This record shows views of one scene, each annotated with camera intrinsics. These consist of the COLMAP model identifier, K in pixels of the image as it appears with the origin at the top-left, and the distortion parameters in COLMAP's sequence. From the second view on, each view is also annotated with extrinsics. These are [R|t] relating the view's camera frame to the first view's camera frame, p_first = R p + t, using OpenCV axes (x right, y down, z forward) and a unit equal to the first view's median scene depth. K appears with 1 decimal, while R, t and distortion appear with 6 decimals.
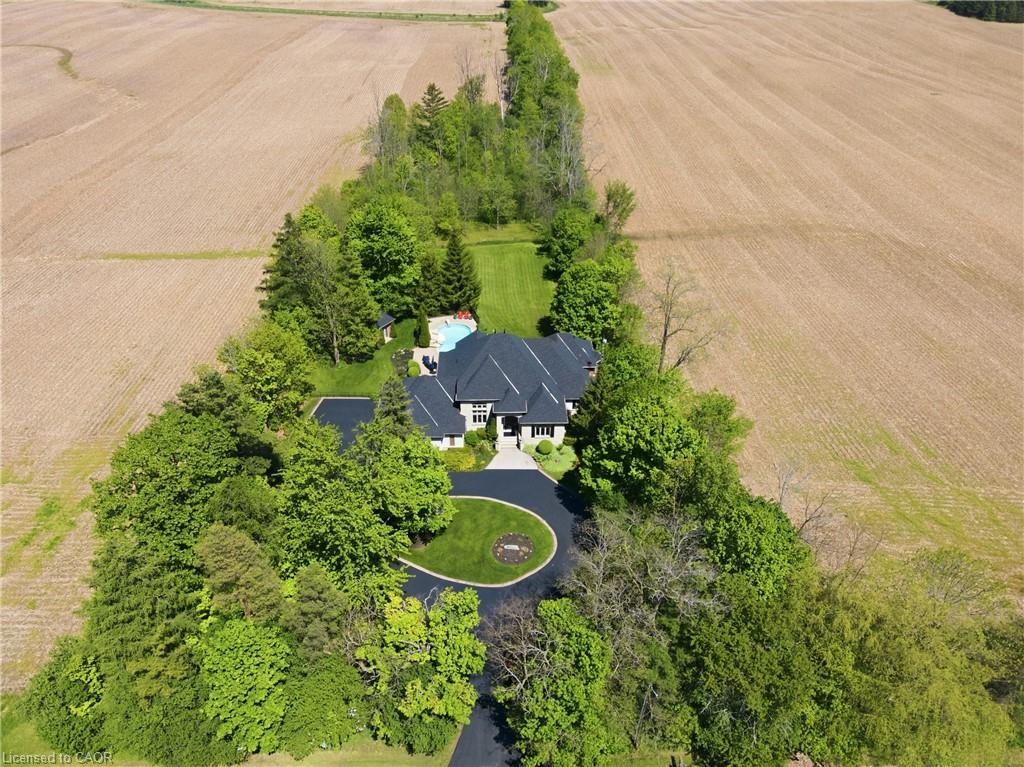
lens RADIAL K [[750.3, 0, 508.3], [0, 750.3, 383.0], [0, 0, 1]] dist [0.040322, 0.008107]
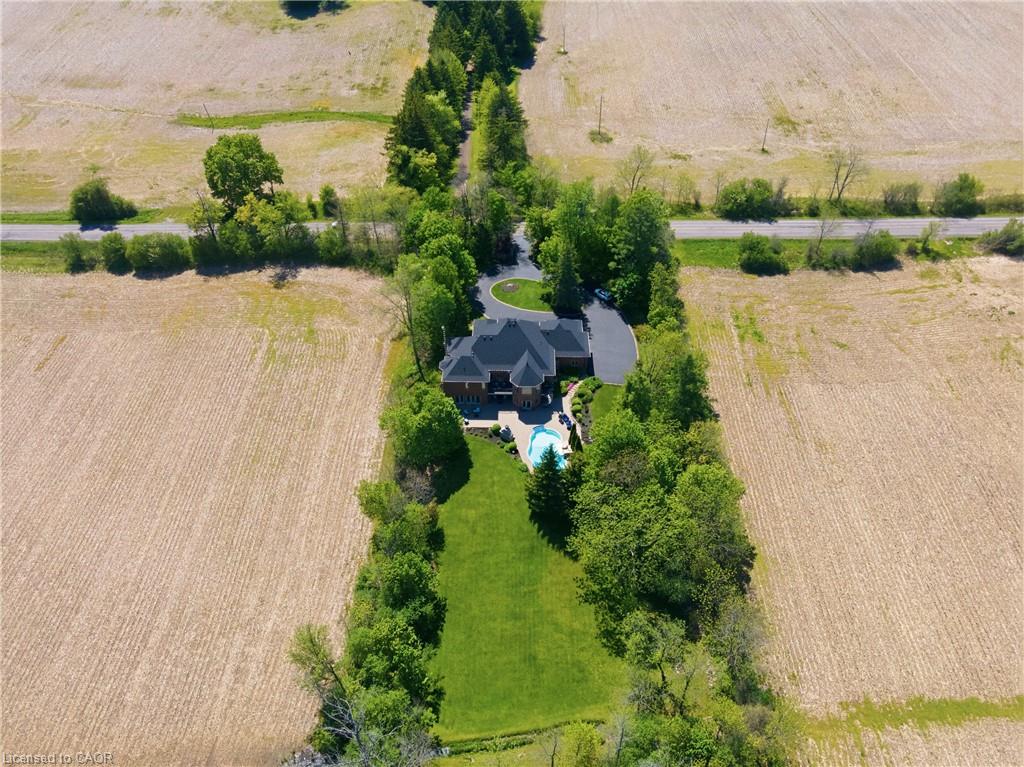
lens RADIAL K [[750.3, 0, 508.3], [0, 750.3, 383.0], [0, 0, 1]] dist [0.040322, 0.008107]
pose [[-0.998829, -0.019332, 0.044342, -0.061374], [0.037894, 0.257041, 0.965657, -1.219884], [-0.030066, 0.966207, -0.256008, 1.230743]]
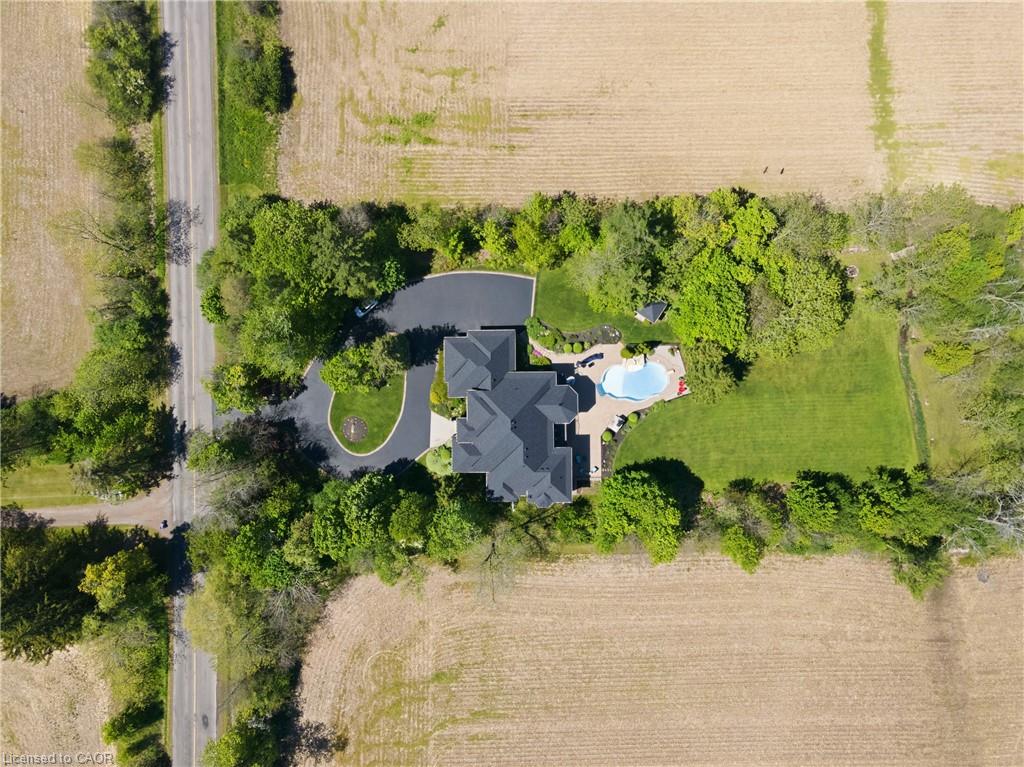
lens RADIAL K [[750.3, 0, 508.3], [0, 750.3, 383.0], [0, 0, 1]] dist [0.040322, 0.008107]
pose [[-0.014666, 0.999886, -0.003676, -0.061794], [-0.531611, -0.004684, 0.846976, -0.901638], [0.846862, 0.014376, 0.531619, 0.273772]]
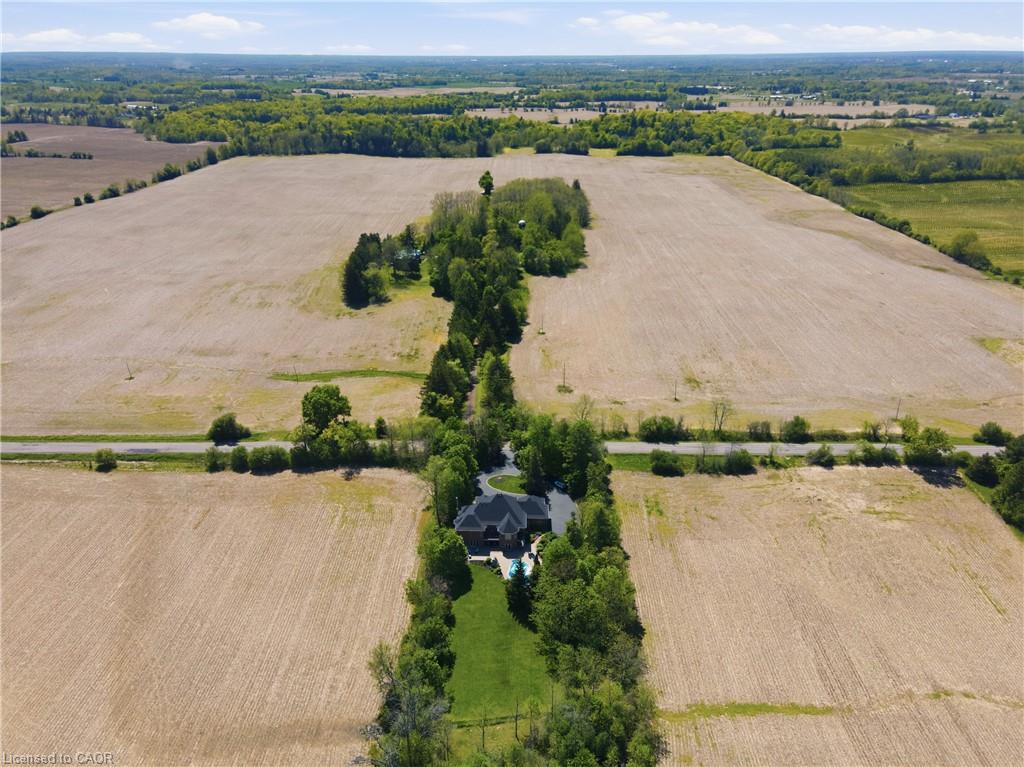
lens RADIAL K [[750.3, 0, 508.3], [0, 750.3, 383.0], [0, 0, 1]] dist [0.040322, 0.008107]
pose [[-0.998736, -0.014309, 0.048179, -0.126823], [0.032229, 0.553218, 0.832413, -1.890510], [-0.038565, 0.832913, -0.552058, 1.677484]]
